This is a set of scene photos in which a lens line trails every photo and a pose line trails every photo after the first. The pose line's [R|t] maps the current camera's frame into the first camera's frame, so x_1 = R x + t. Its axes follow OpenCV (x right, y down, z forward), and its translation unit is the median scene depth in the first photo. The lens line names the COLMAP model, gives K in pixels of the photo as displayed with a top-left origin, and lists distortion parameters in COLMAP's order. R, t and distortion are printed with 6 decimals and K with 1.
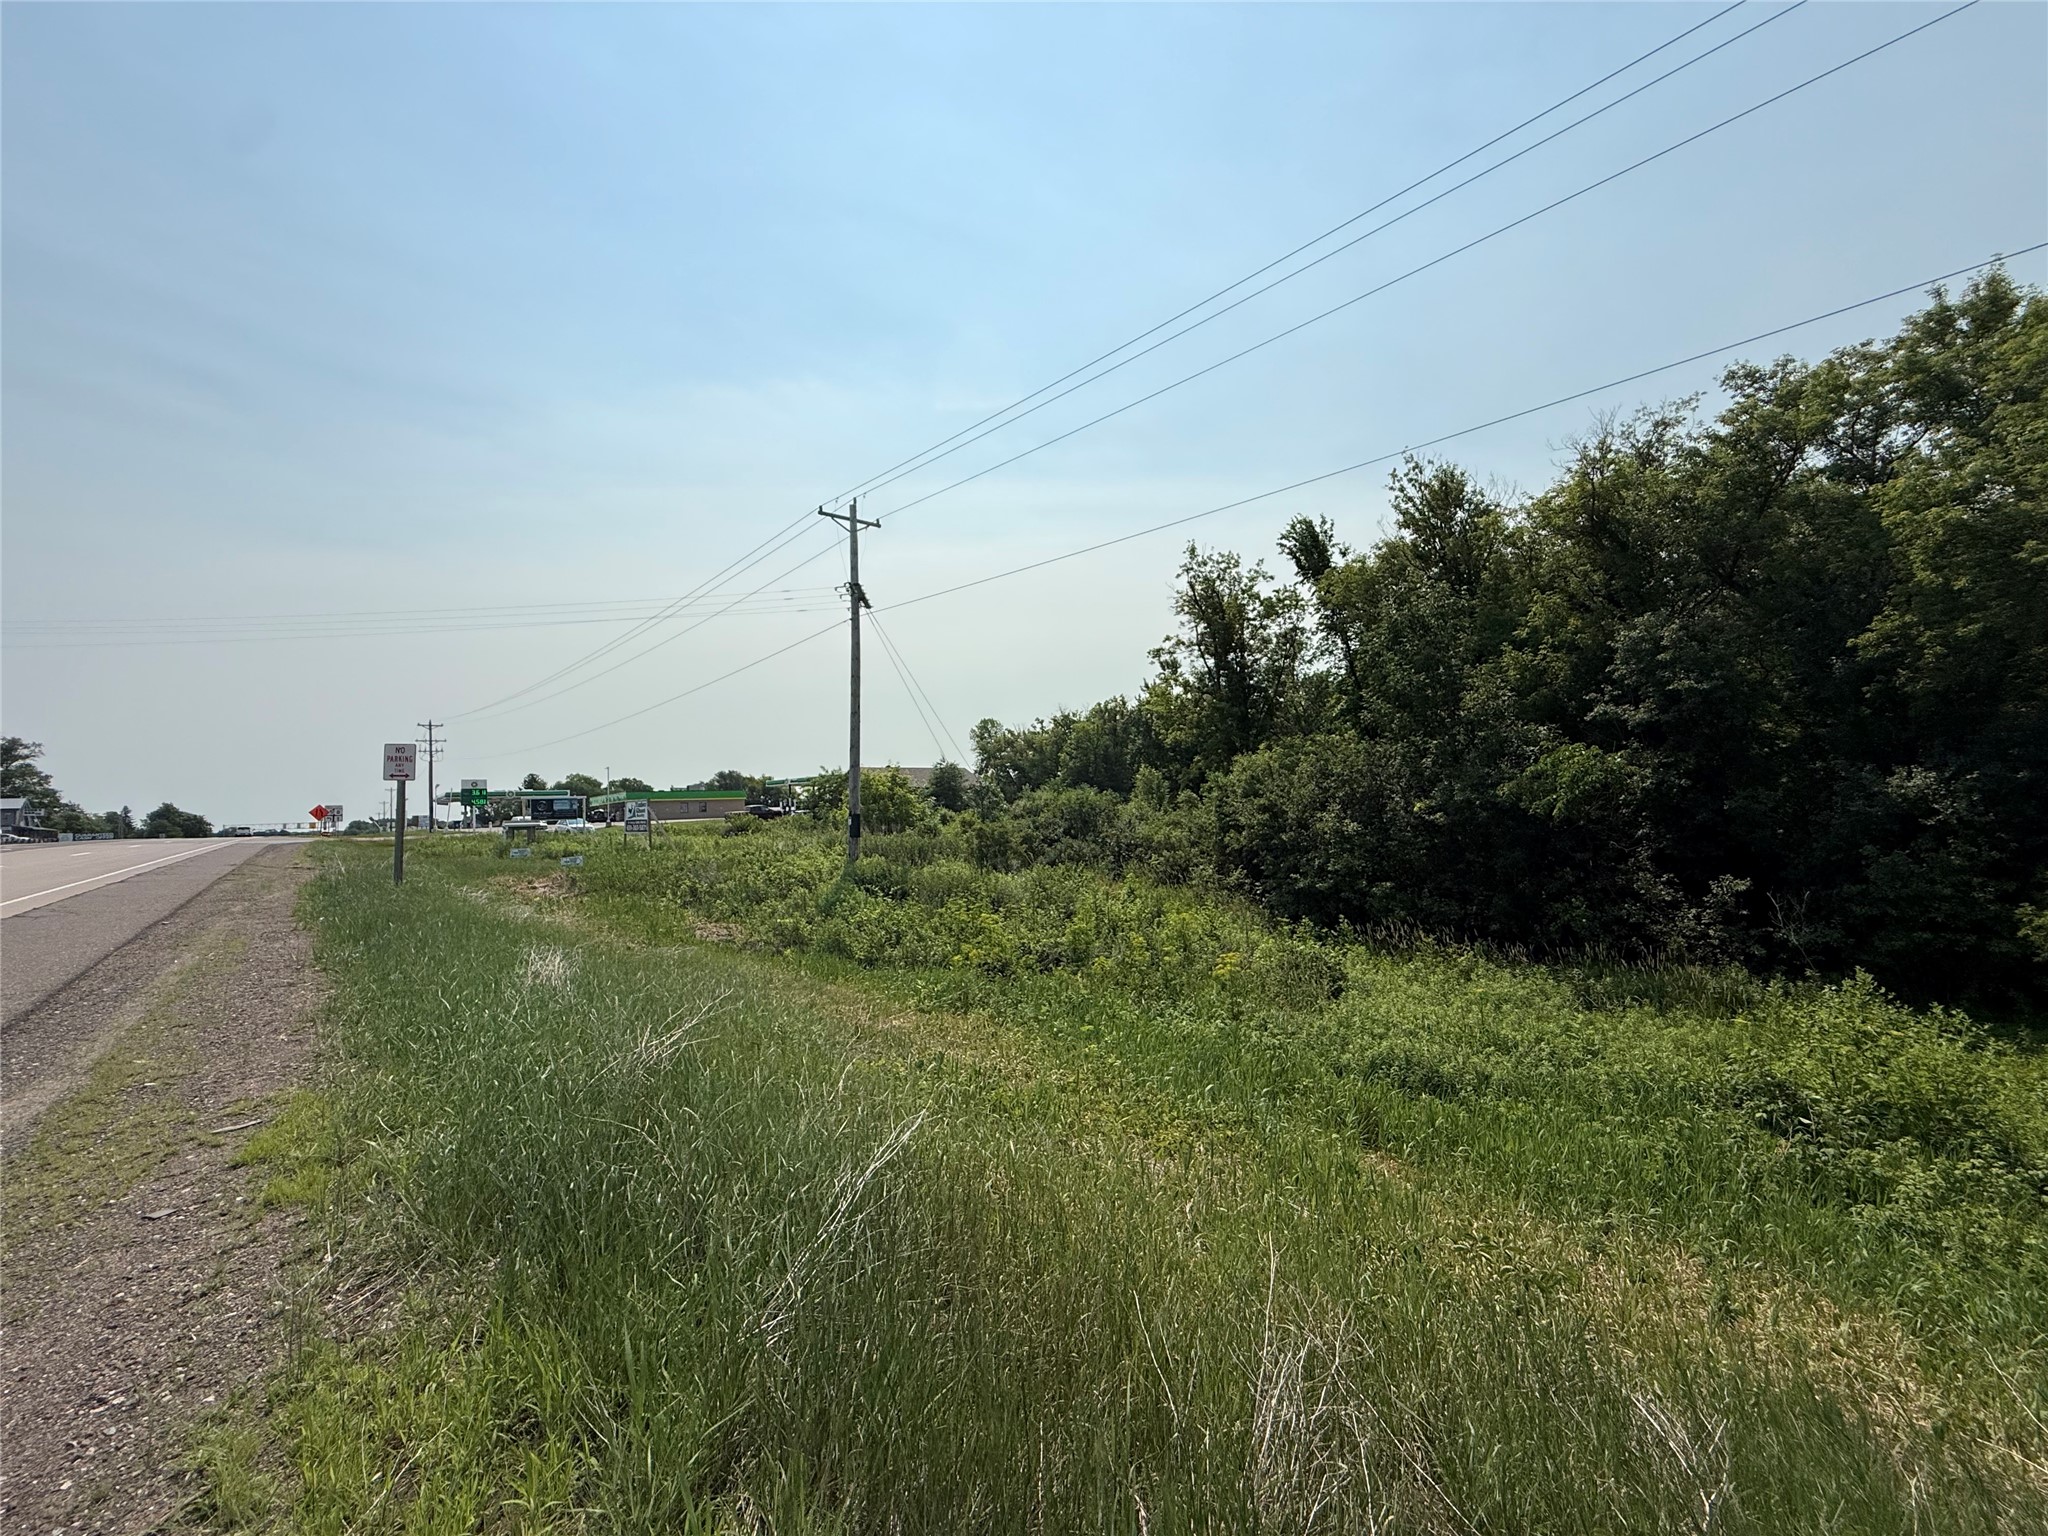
lens RADIAL K [[816.7, 0, 1010.3], [0, 816.7, 773.3], [0, 0, 1]] dist [0.010890, -0.001748]
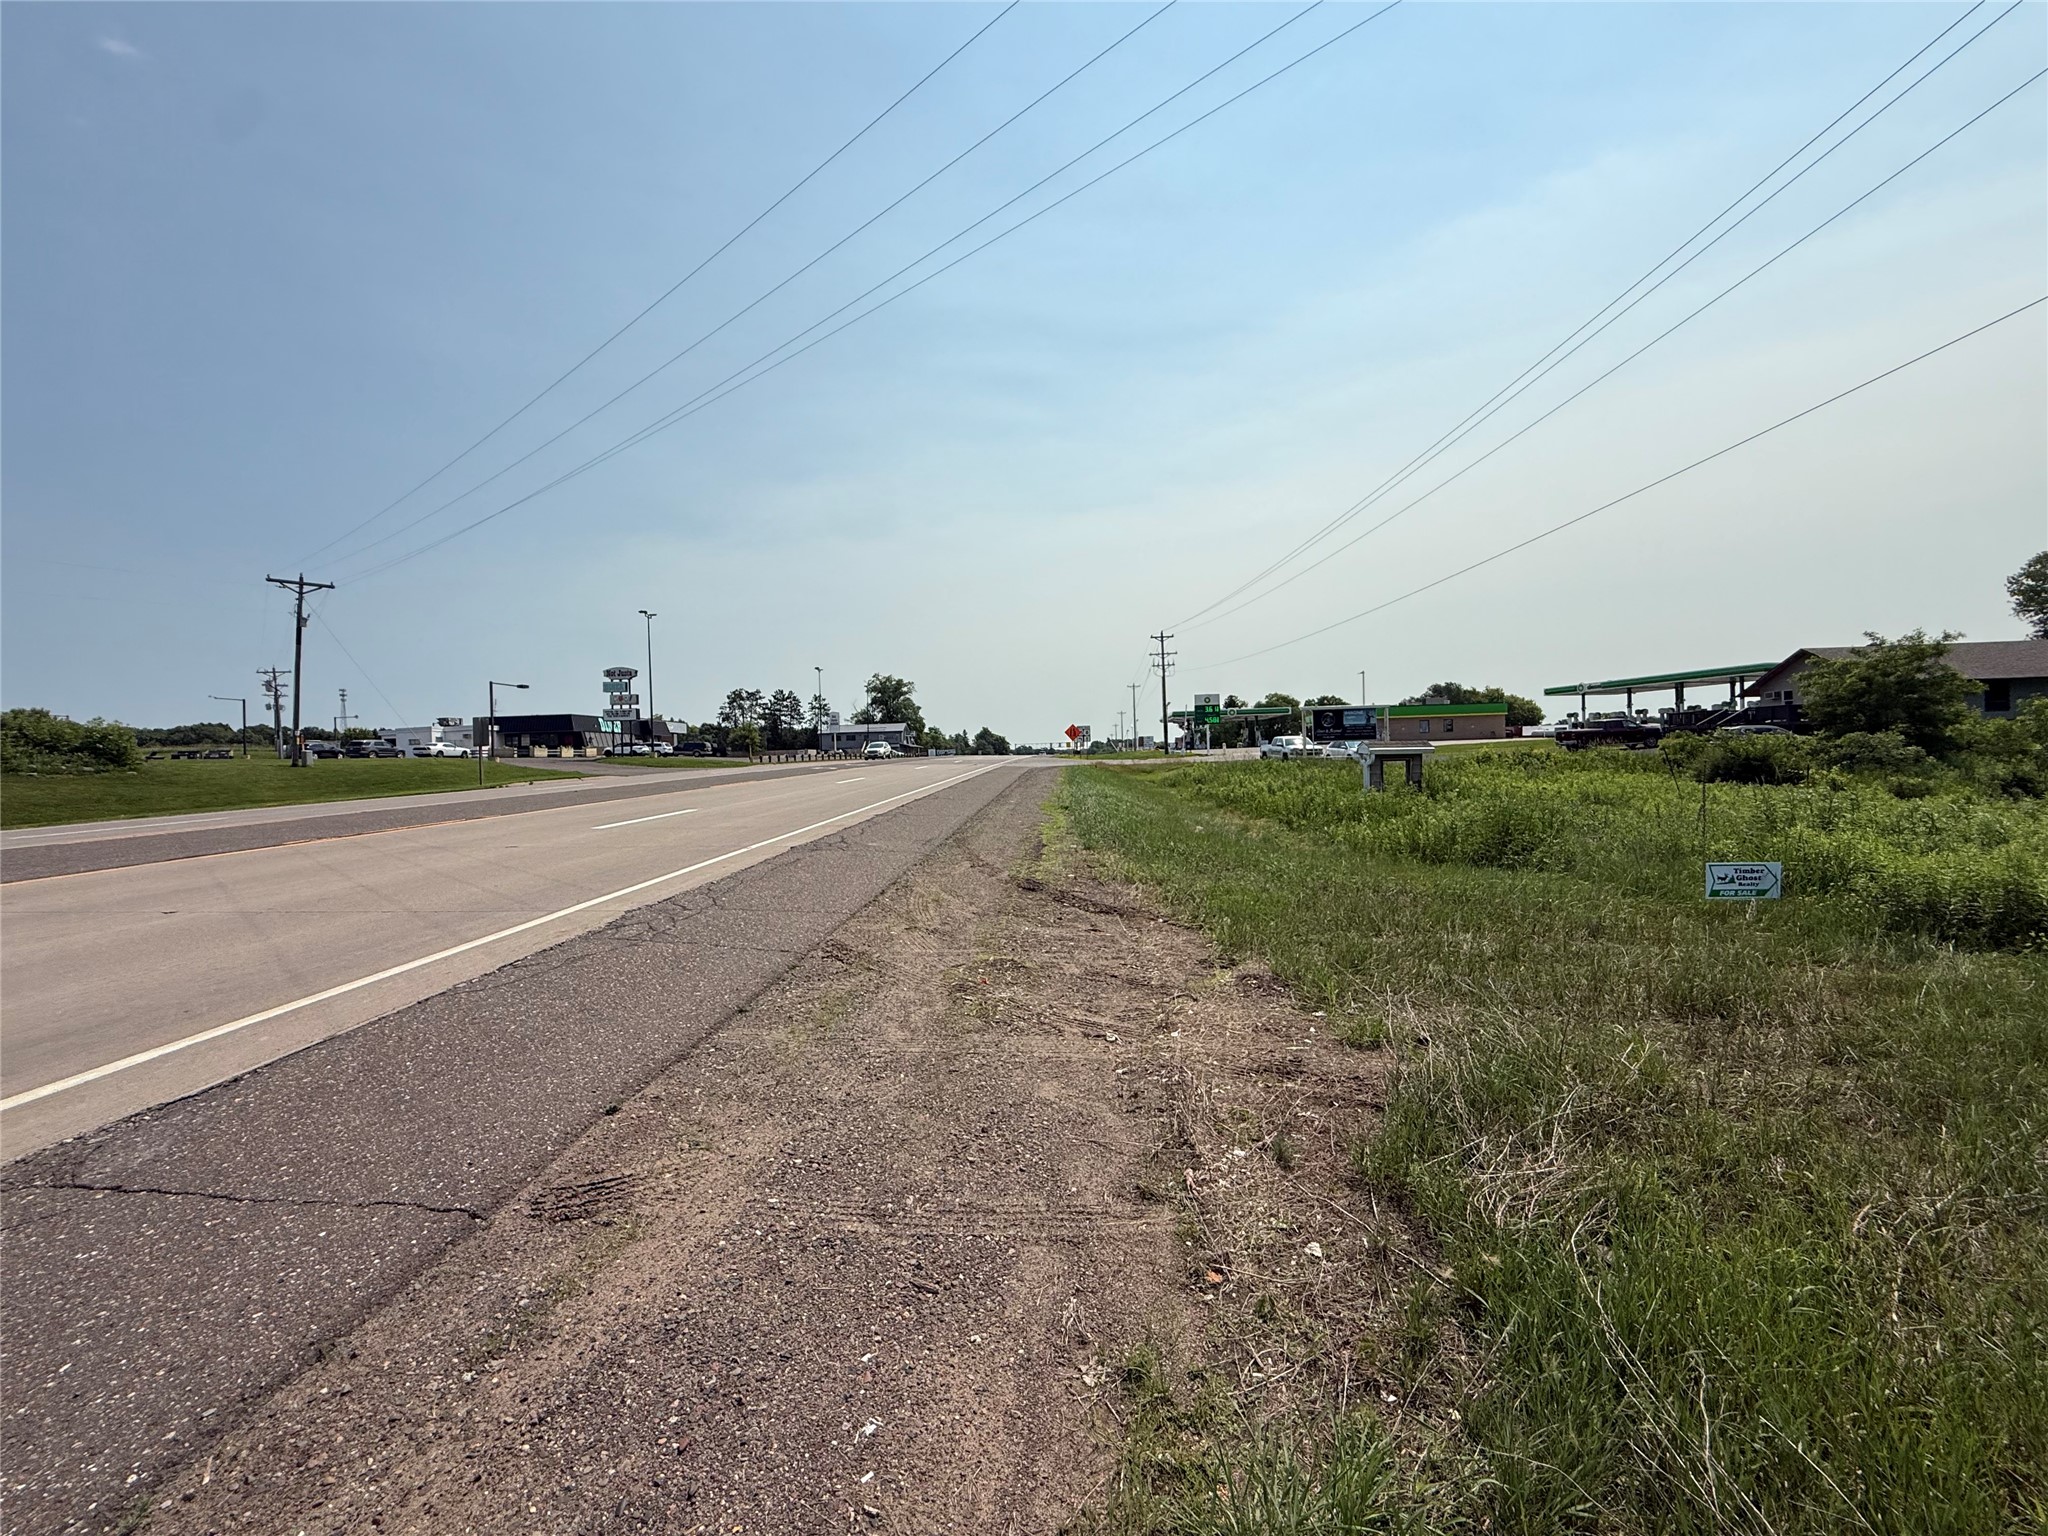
lens RADIAL K [[816.7, 0, 1016.0], [0, 816.7, 767.1], [0, 0, 1]] dist [0.010890, -0.001748]
pose [[0.720055, 0.025222, -0.693459, -0.103094], [0.035801, 0.996658, 0.073423, 0.007147], [0.692993, -0.077695, 0.716746, 0.121920]]
